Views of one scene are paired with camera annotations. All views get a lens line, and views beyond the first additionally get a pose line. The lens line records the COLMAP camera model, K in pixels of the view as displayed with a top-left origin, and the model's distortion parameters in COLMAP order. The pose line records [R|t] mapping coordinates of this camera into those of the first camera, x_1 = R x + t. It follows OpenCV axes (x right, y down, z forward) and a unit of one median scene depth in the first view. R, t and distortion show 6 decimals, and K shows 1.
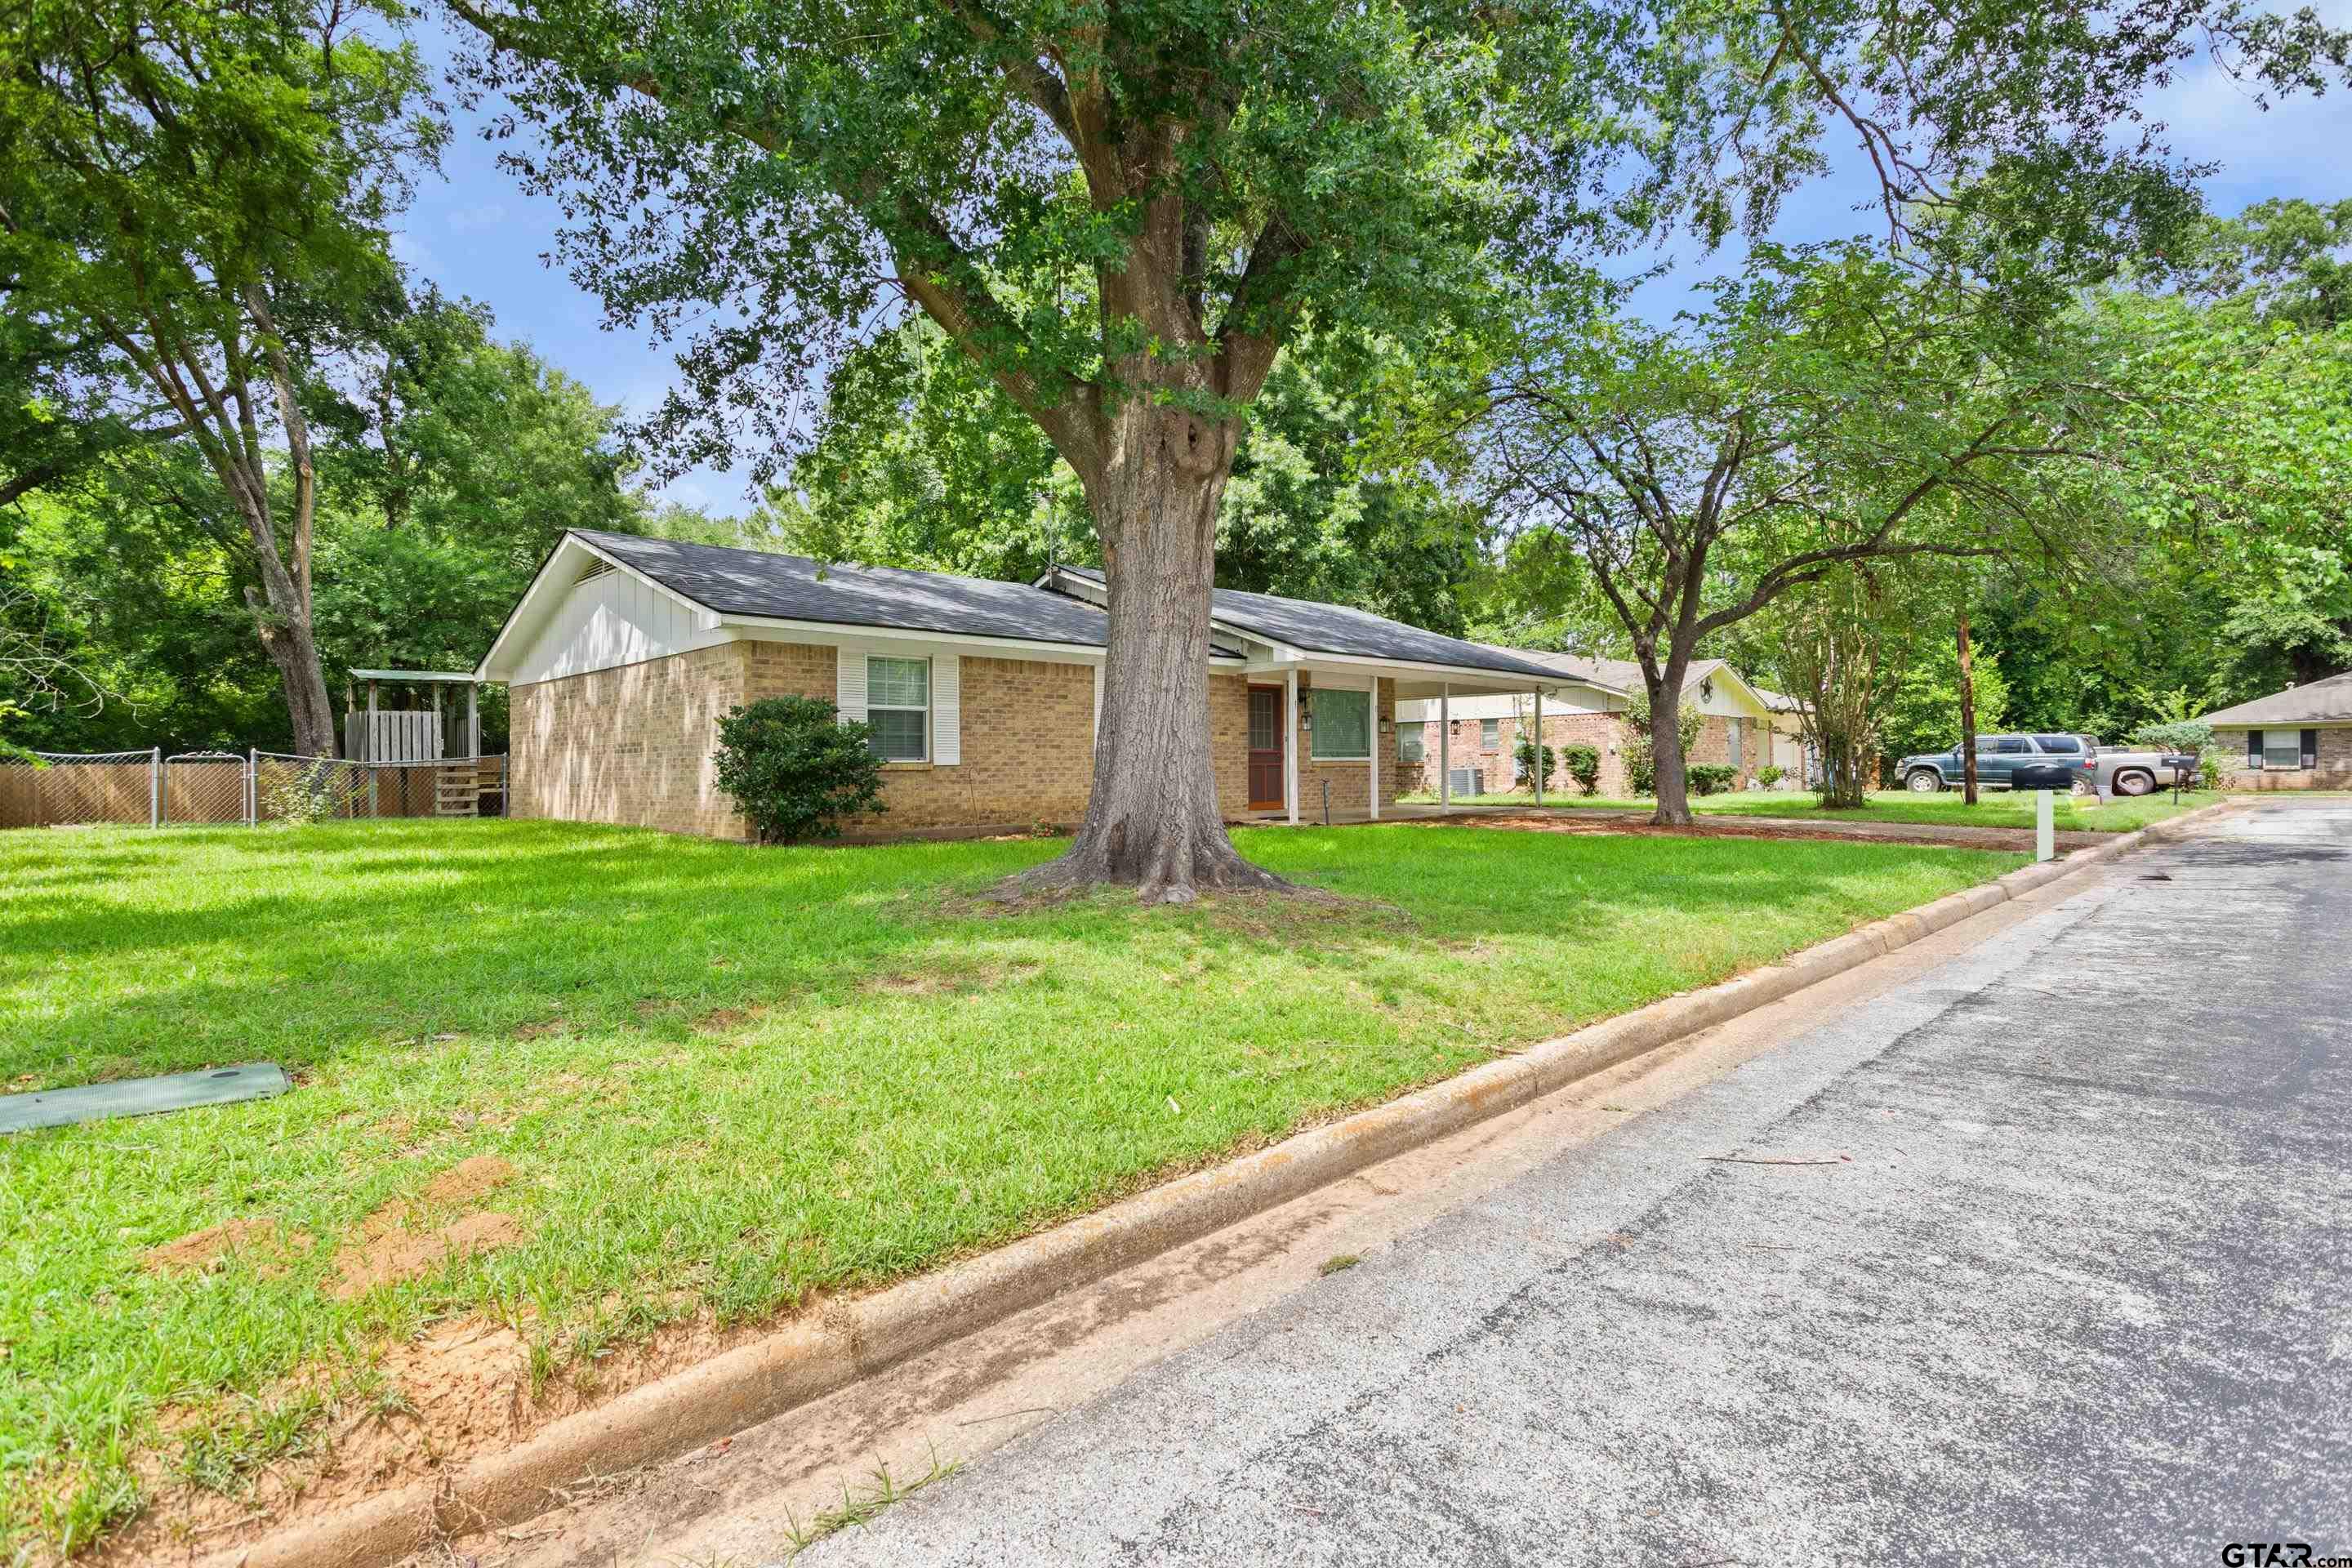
lens RADIAL K [[1132.6, 0, 1176.0], [0, 1132.6, 784.0], [0, 0, 1]] dist [0.004939, 0.001065]
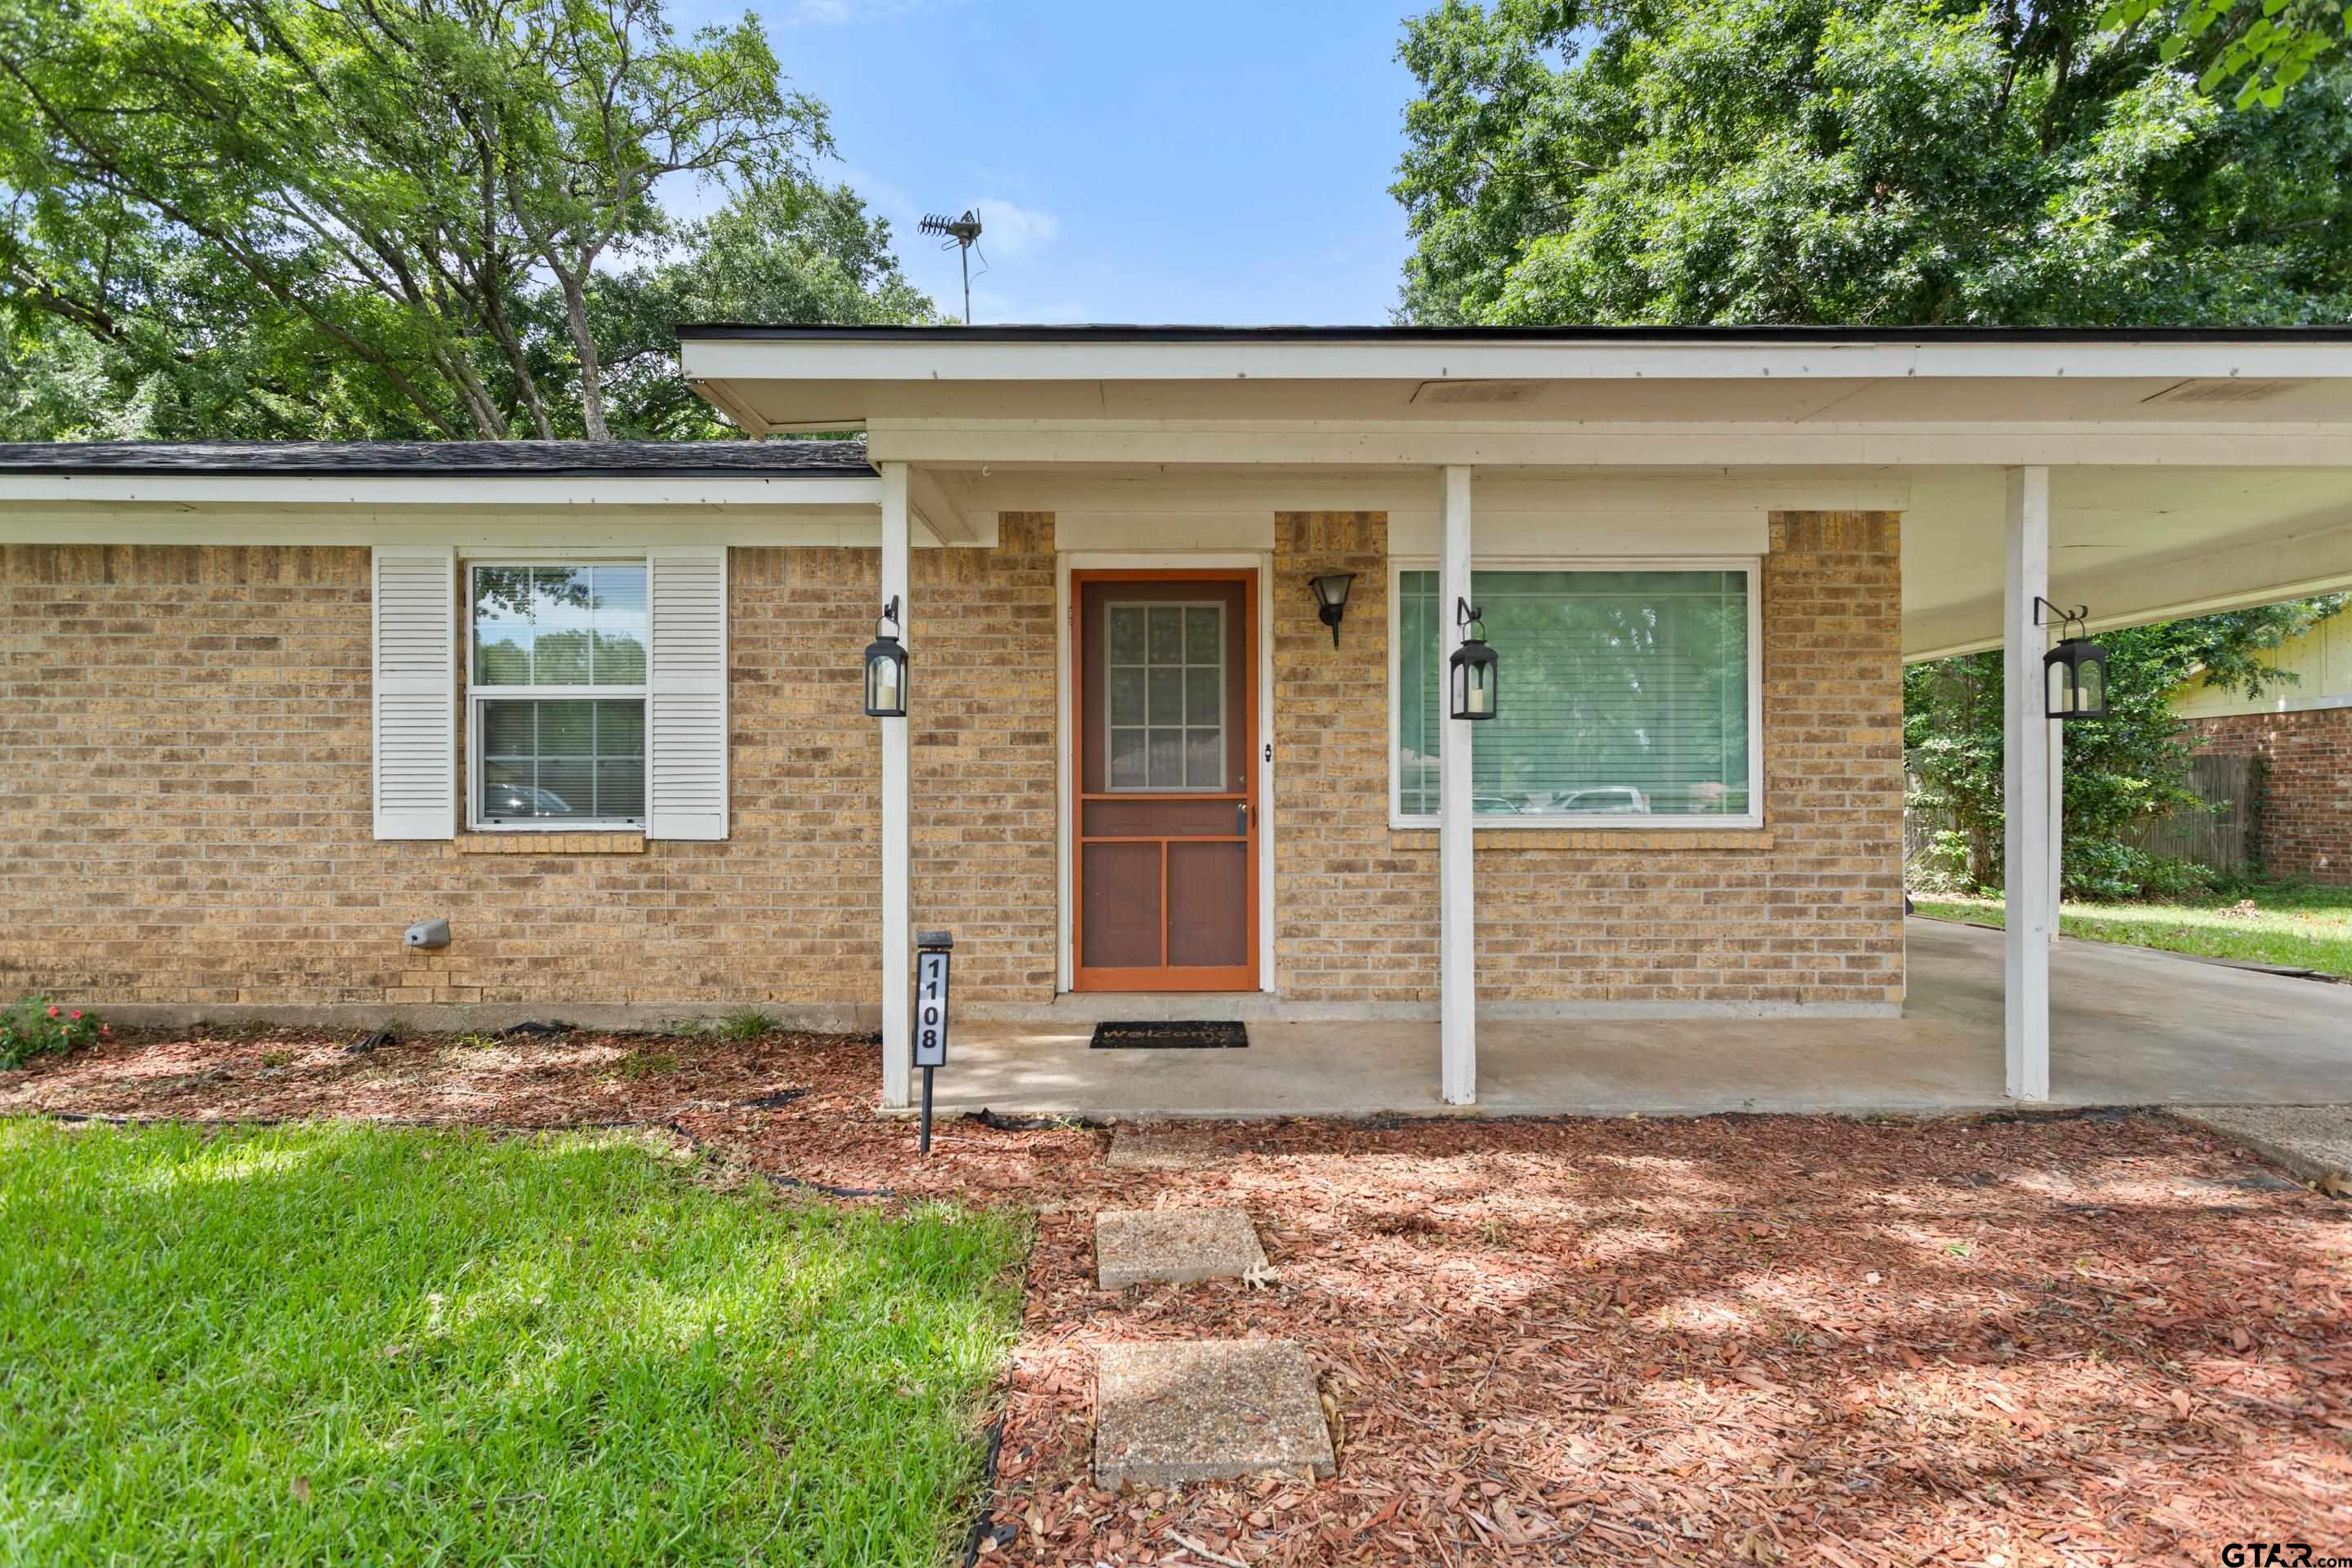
lens RADIAL K [[1132.6, 0, 1176.0], [0, 1132.6, 784.0], [0, 0, 1]] dist [0.004939, 0.001065]
pose [[0.744507, 0.000730, -0.667614, 0.199607], [-0.015952, 0.999733, -0.016696, -0.027648], [0.667424, 0.023080, 0.744320, 0.642684]]
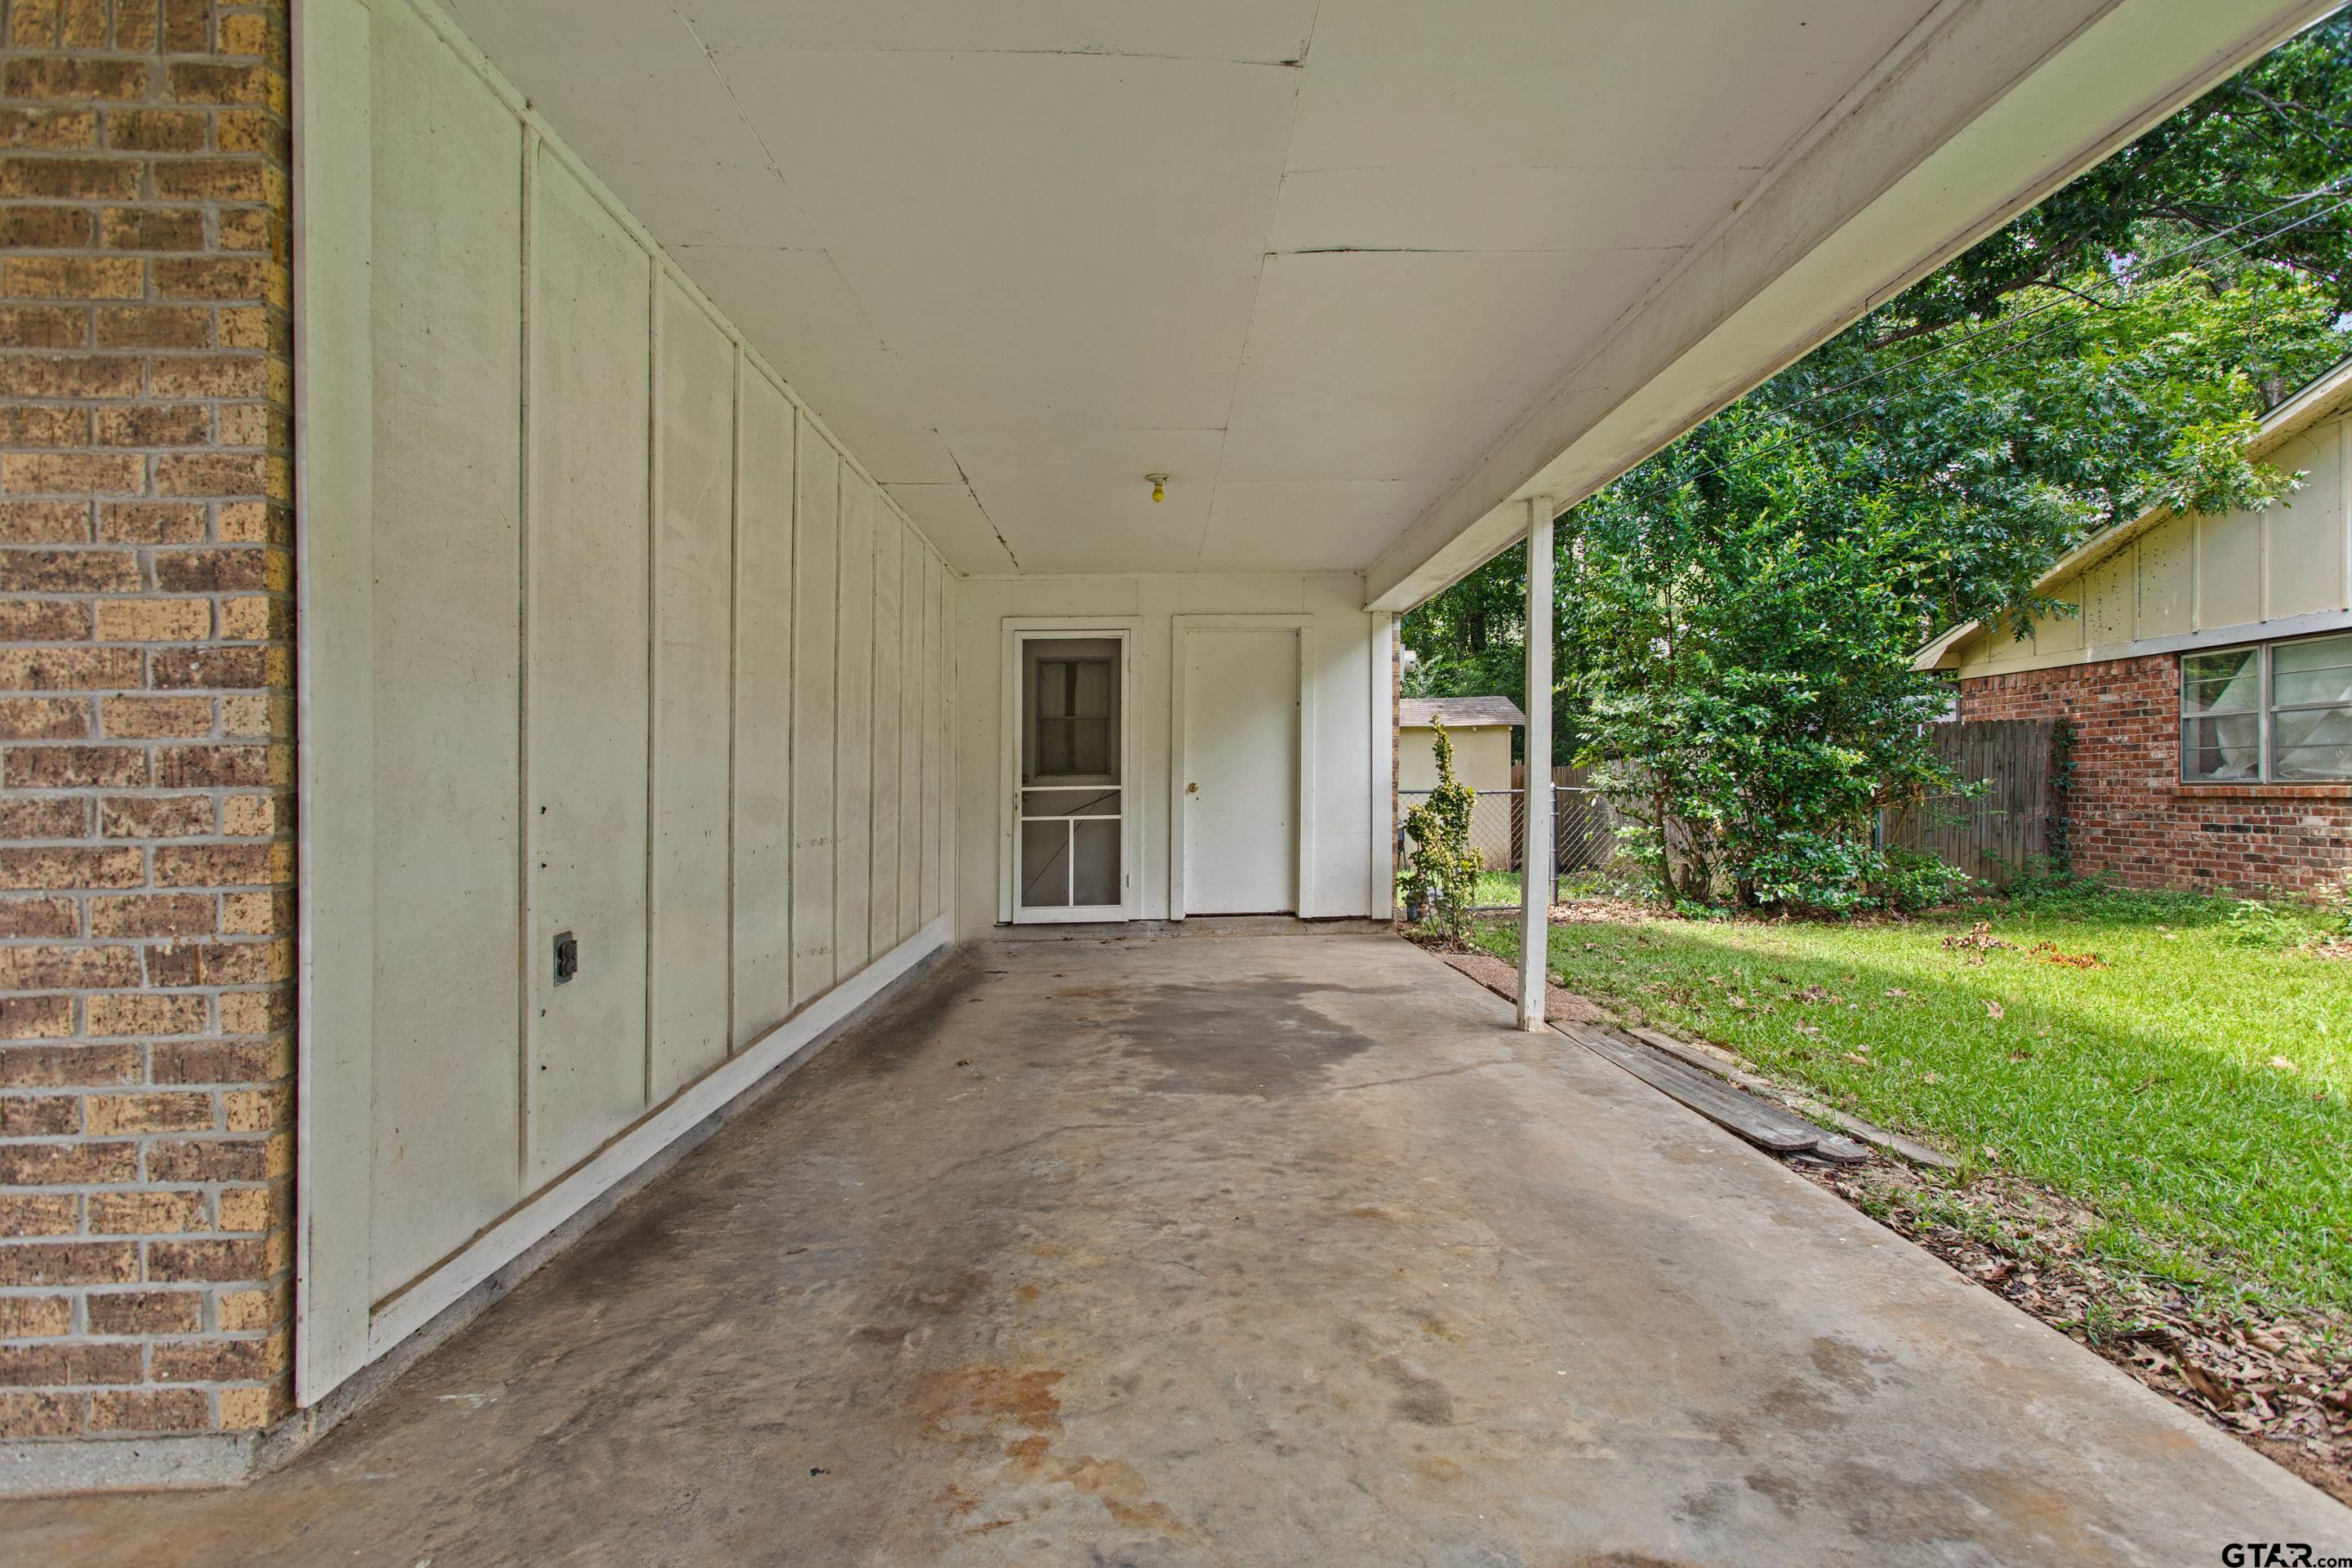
lens RADIAL K [[1132.6, 0, 1176.0], [0, 1132.6, 784.0], [0, 0, 1]] dist [0.004939, 0.001065]
pose [[0.762529, 0.000682, -0.646954, 0.298222], [-0.003955, 0.999986, -0.003607, -0.037085], [0.646942, 0.005309, 0.762520, 1.130214]]
